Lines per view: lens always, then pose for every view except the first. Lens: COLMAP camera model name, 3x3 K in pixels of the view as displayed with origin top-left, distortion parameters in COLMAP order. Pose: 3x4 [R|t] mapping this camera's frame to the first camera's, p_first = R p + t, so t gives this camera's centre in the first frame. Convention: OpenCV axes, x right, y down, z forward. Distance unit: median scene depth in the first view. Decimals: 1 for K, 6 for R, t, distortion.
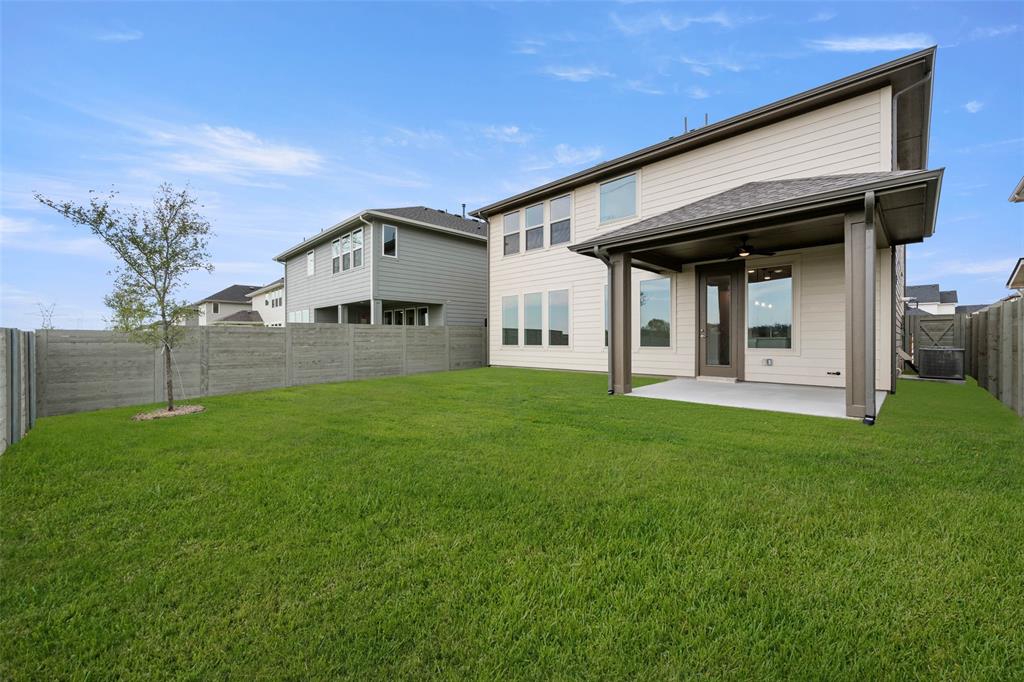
lens RADIAL K [[399.6, 0, 512.0], [0, 399.6, 341.7], [0, 0, 1]] dist [-0.000681, 0.000369]
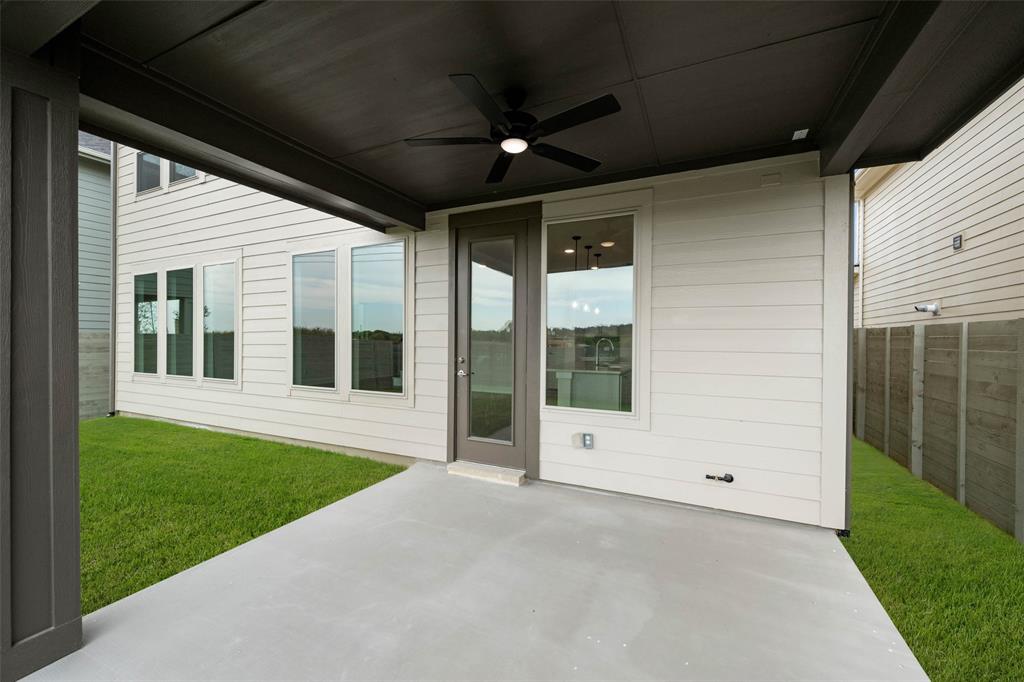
lens RADIAL K [[399.6, 0, 513.2], [0, 399.6, 341.2], [0, 0, 1]] dist [-0.000681, 0.000369]
pose [[0.938707, 0.005355, 0.344675, 0.367549], [-0.006112, 0.999981, 0.001109, -0.049028], [-0.344662, -0.003148, 0.938722, 0.545682]]
